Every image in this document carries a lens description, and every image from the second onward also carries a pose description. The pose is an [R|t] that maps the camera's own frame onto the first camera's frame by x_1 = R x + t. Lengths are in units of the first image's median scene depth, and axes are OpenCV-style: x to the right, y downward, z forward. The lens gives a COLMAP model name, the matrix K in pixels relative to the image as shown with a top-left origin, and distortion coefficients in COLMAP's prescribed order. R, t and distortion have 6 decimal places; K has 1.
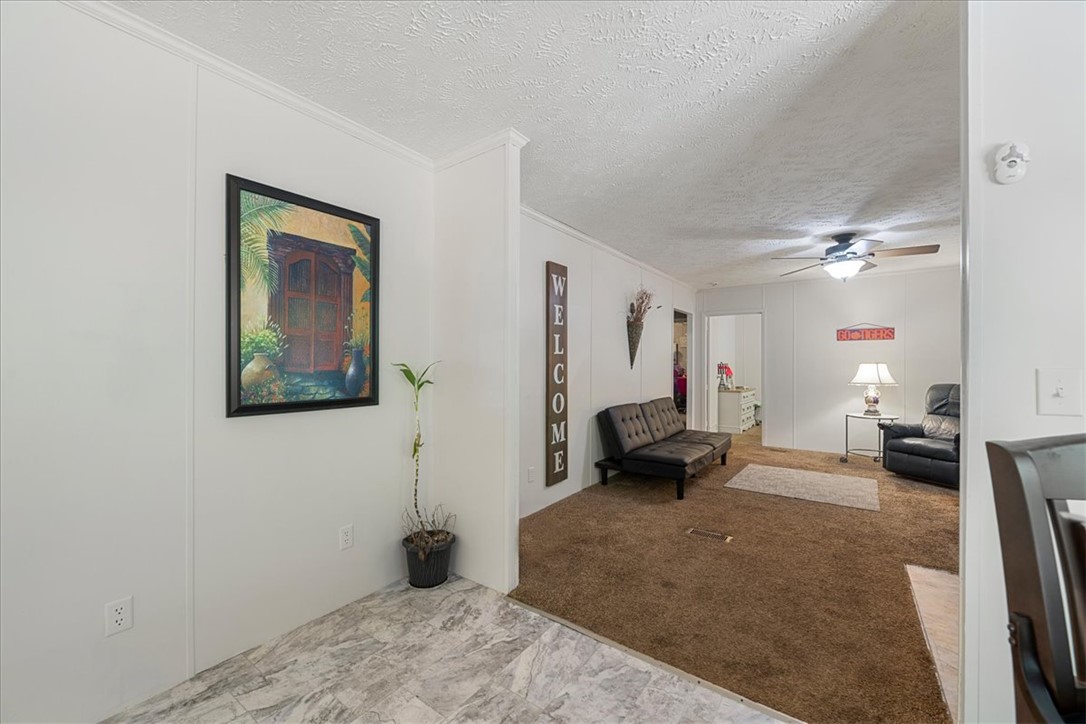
lens RADIAL K [[428.6, 0, 546.7], [0, 428.6, 363.8], [0, 0, 1]] dist [-0.002515, 0.000676]
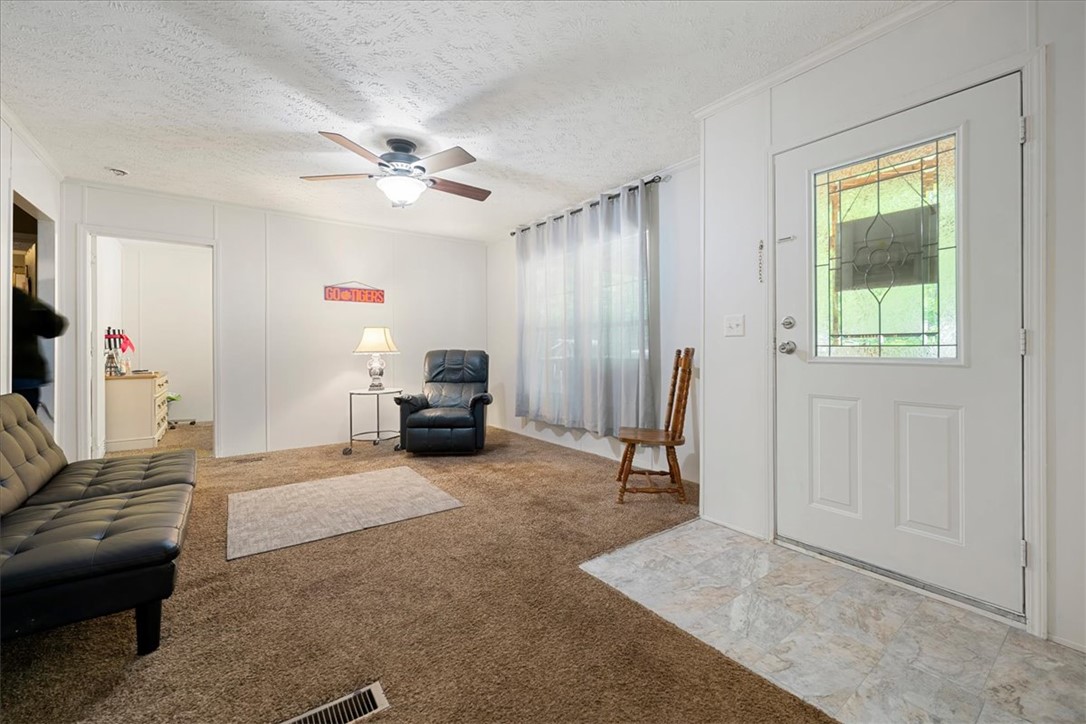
lens RADIAL K [[448.0, 0, 563.1], [0, 448.0, 347.5], [0, 0, 1]] dist [-0.003258, -0.000234]
pose [[0.292592, -0.002035, 0.956235, 0.044528], [0.003990, 0.999992, 0.000908, 0.052383], [-0.956229, 0.003550, 0.292598, 0.550371]]
